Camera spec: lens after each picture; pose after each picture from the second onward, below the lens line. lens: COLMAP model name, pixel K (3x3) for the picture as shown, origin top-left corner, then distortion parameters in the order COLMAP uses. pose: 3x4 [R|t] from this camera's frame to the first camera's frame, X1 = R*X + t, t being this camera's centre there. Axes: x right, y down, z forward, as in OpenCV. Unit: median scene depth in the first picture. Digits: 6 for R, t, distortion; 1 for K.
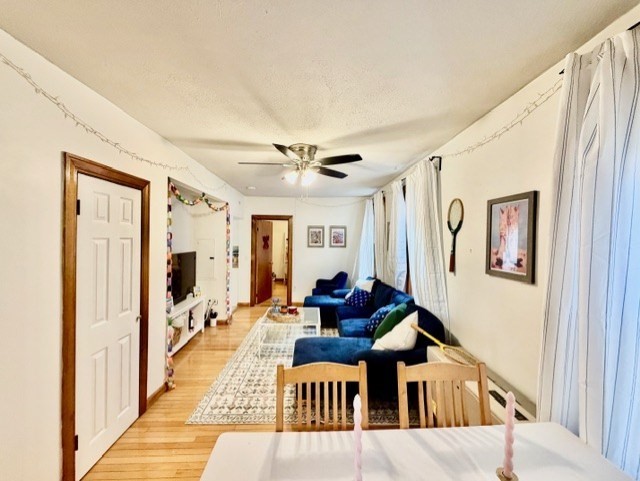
lens RADIAL K [[253.7, 0, 320.3], [0, 253.7, 239.5], [0, 0, 1]] dist [0.001965, 0.000130]
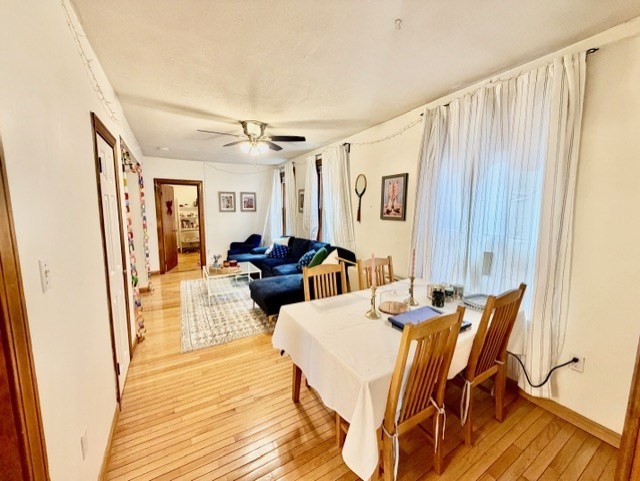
lens RADIAL K [[253.7, 0, 318.3], [0, 253.7, 242.4], [0, 0, 1]] dist [0.001965, 0.000130]
pose [[0.883558, -0.072770, 0.462634, -0.369978], [0.010623, 0.990714, 0.135545, 0.034570], [-0.468201, -0.114848, 0.876126, -0.239285]]
